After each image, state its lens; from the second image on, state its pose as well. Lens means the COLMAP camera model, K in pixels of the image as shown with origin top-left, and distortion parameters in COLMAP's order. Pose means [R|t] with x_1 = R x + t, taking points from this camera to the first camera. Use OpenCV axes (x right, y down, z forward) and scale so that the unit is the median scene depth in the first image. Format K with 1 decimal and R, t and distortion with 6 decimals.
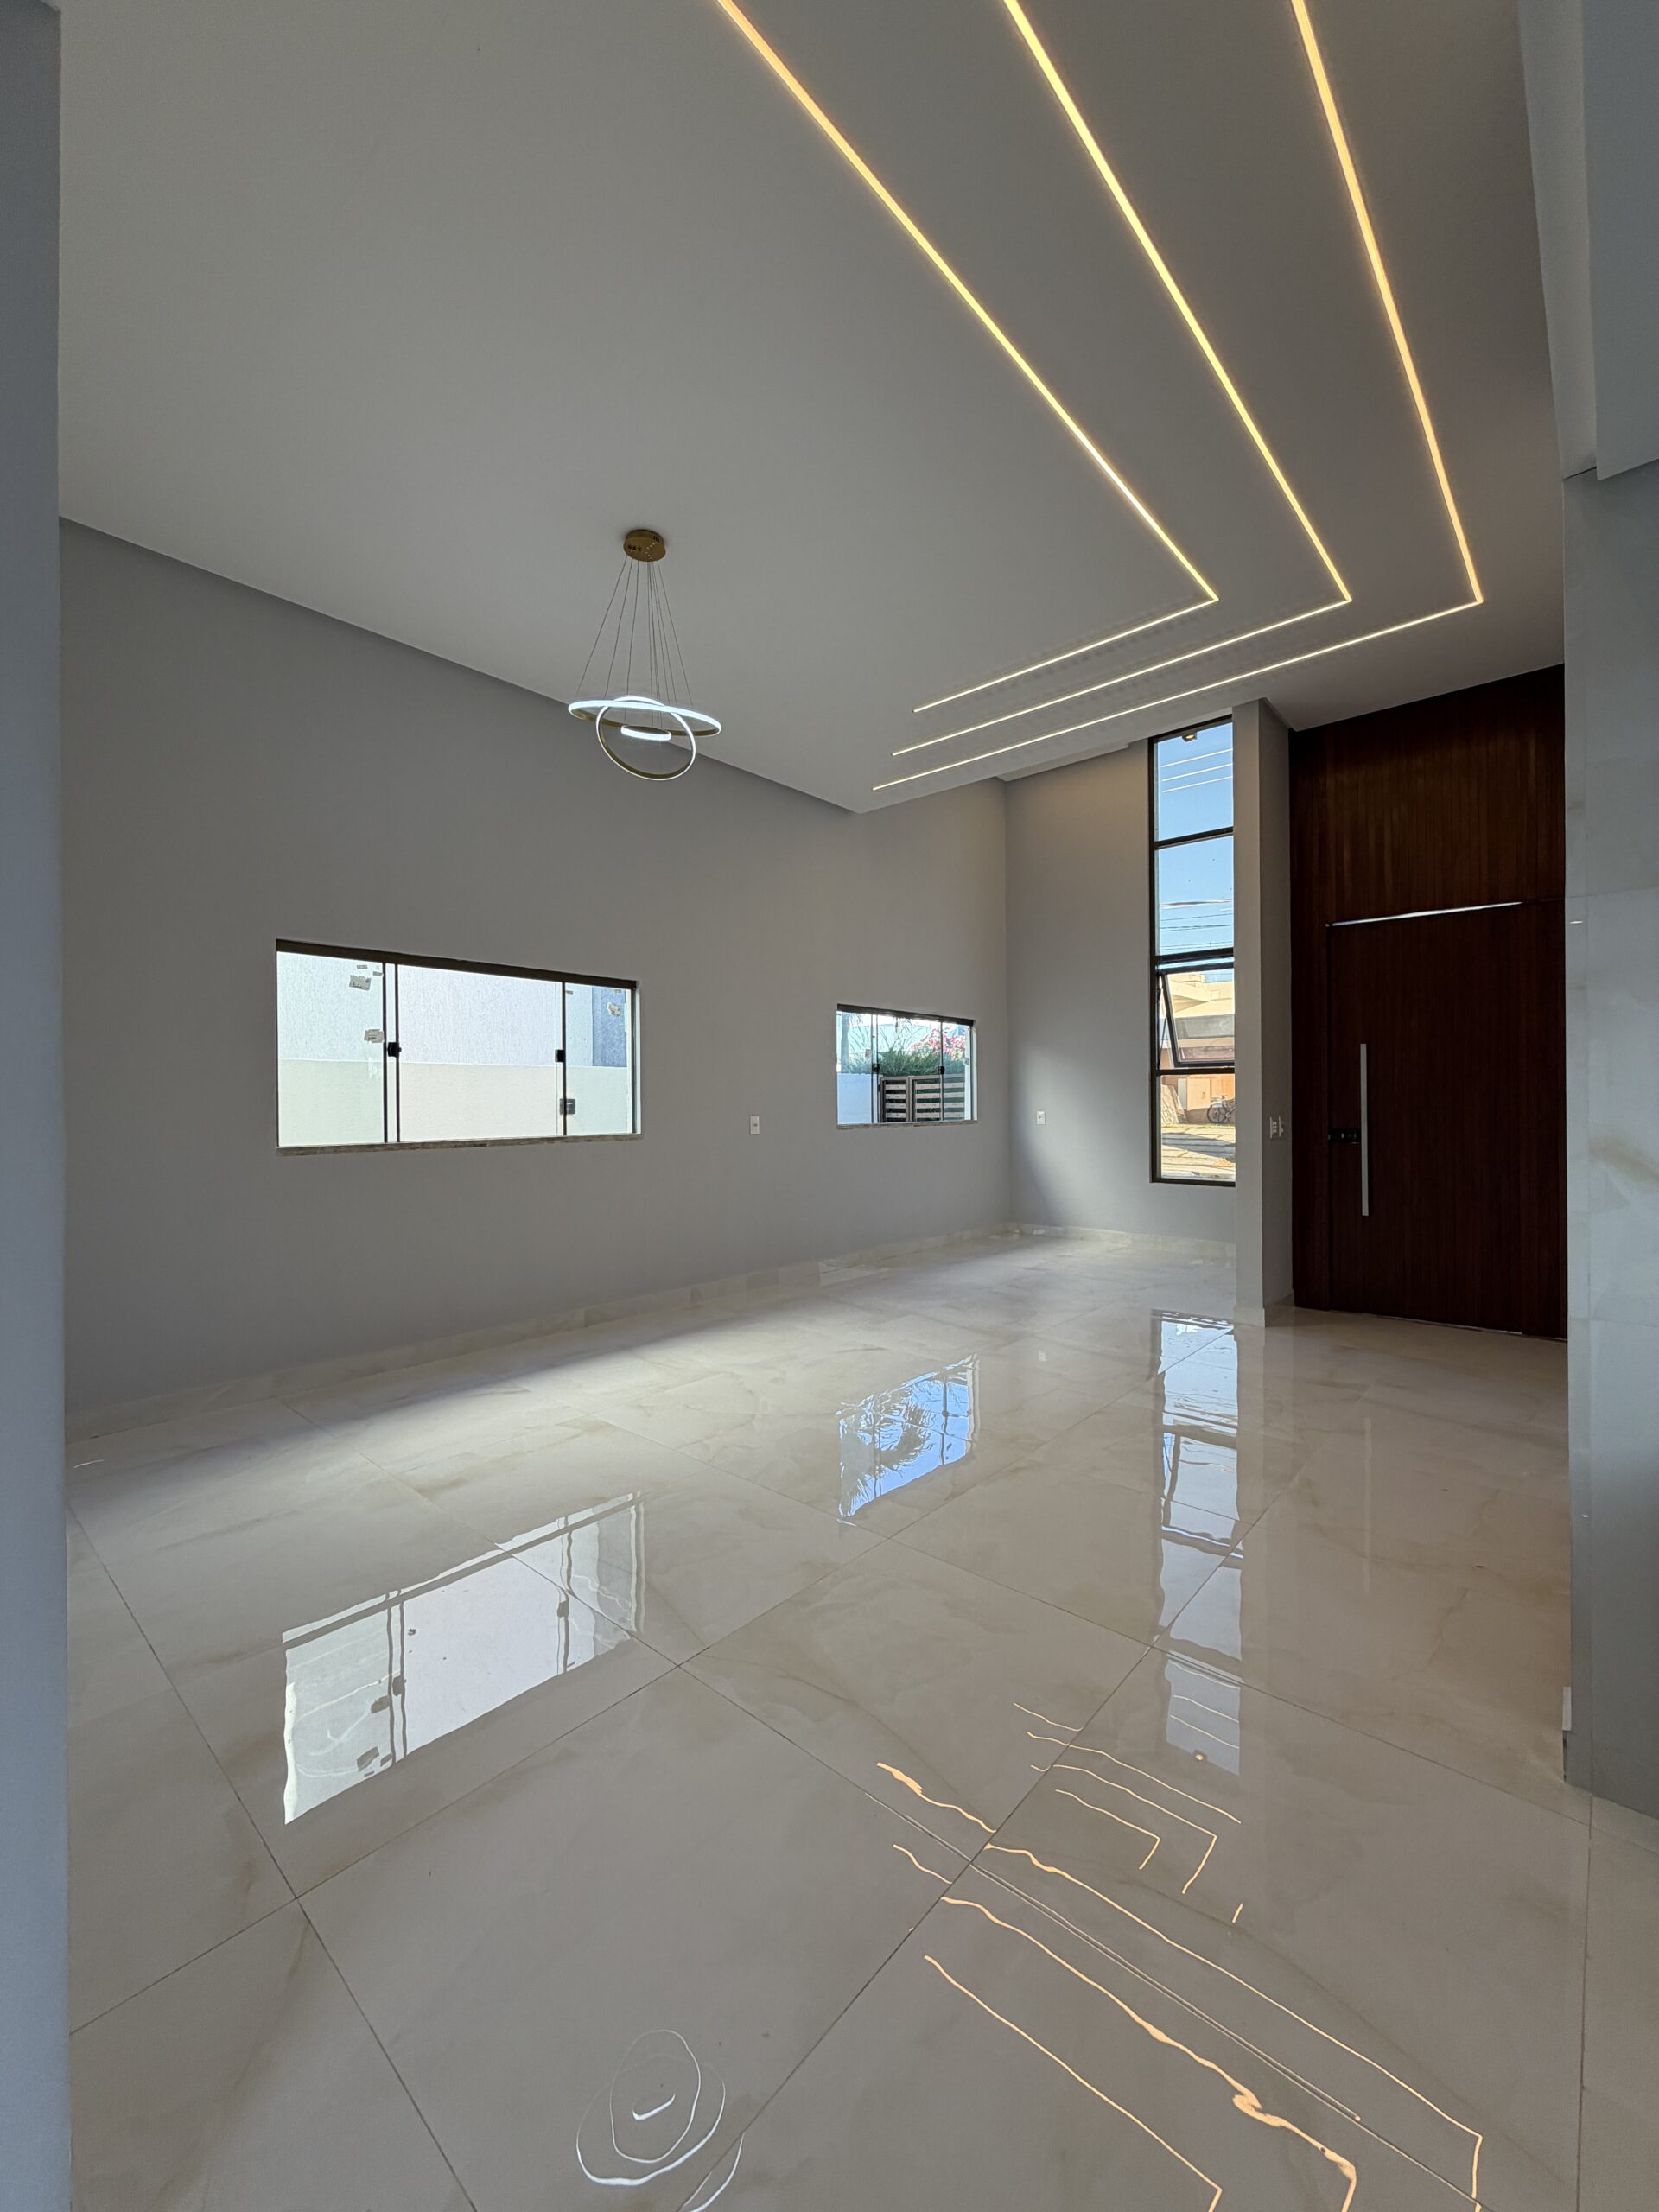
lens RADIAL K [[878.3, 0, 824.3], [0, 878.3, 1103.8], [0, 0, 1]] dist [0.000546, -0.000246]
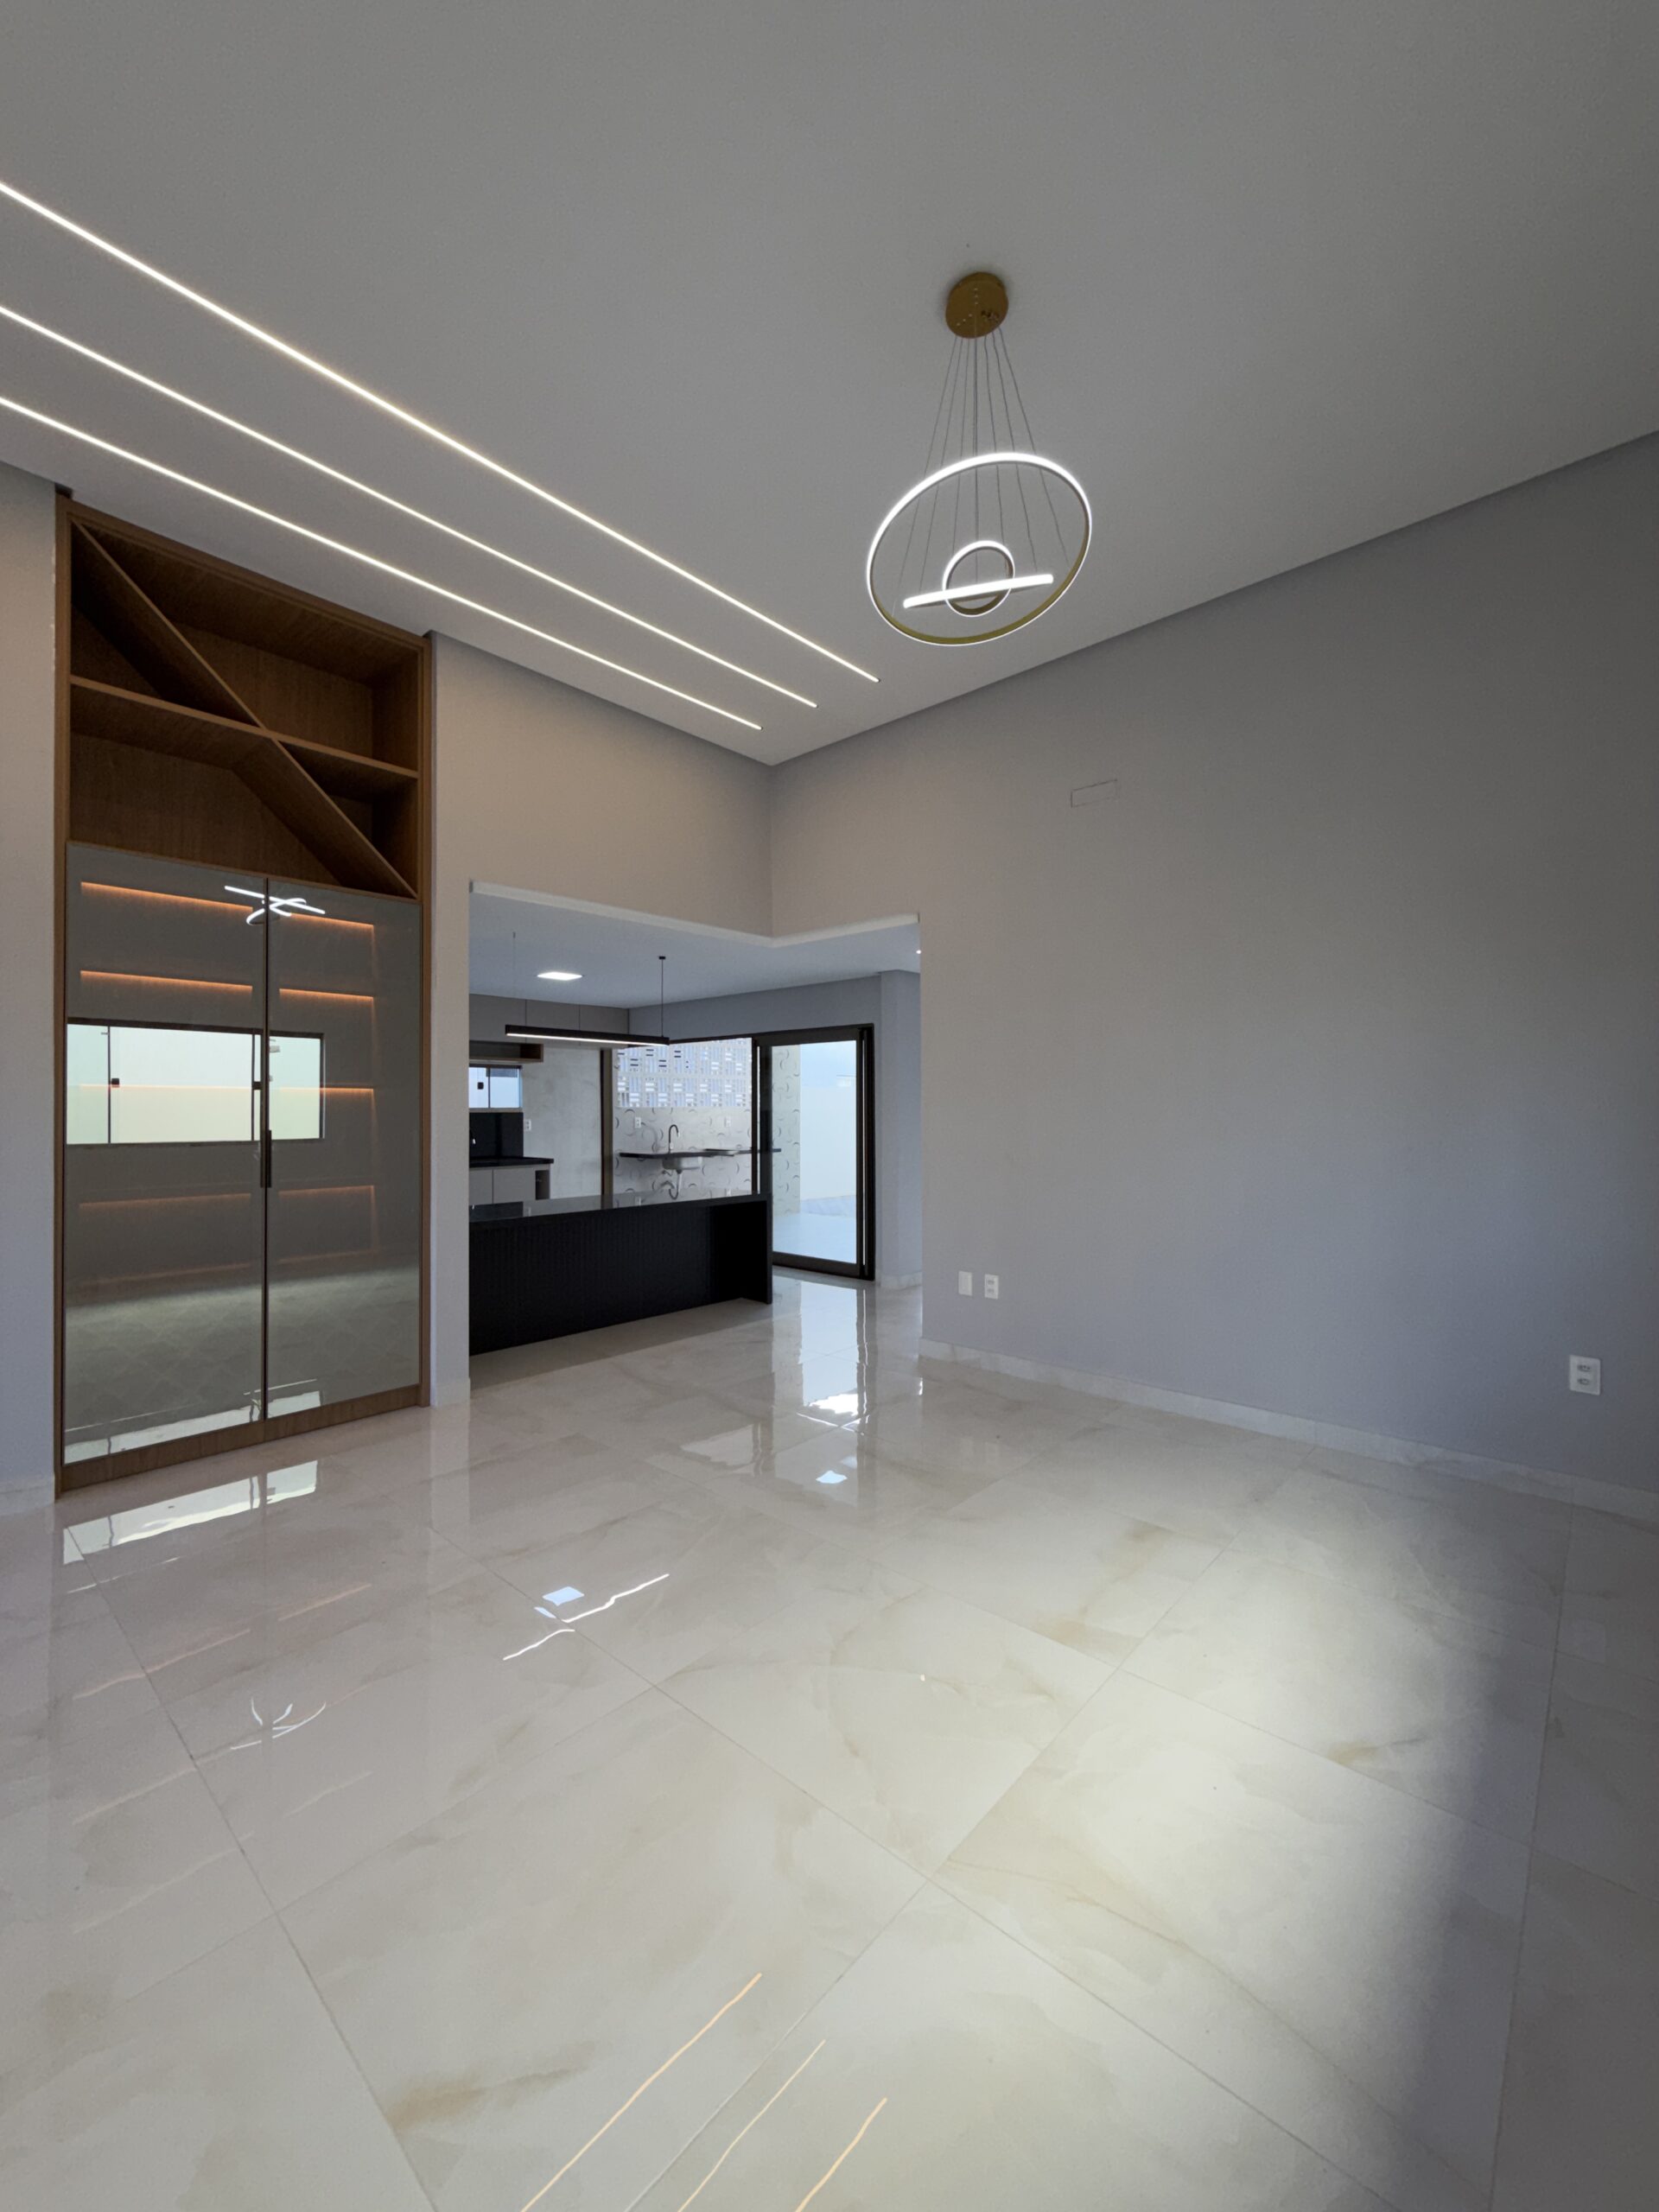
lens RADIAL K [[878.3, 0, 834.1], [0, 878.3, 1094.1], [0, 0, 1]] dist [0.000546, -0.000246]
pose [[-0.999930, 0.008521, -0.008269, -0.065751], [0.008635, 0.999868, -0.013789, -0.017424], [0.008150, -0.013859, -0.999871, 1.318059]]
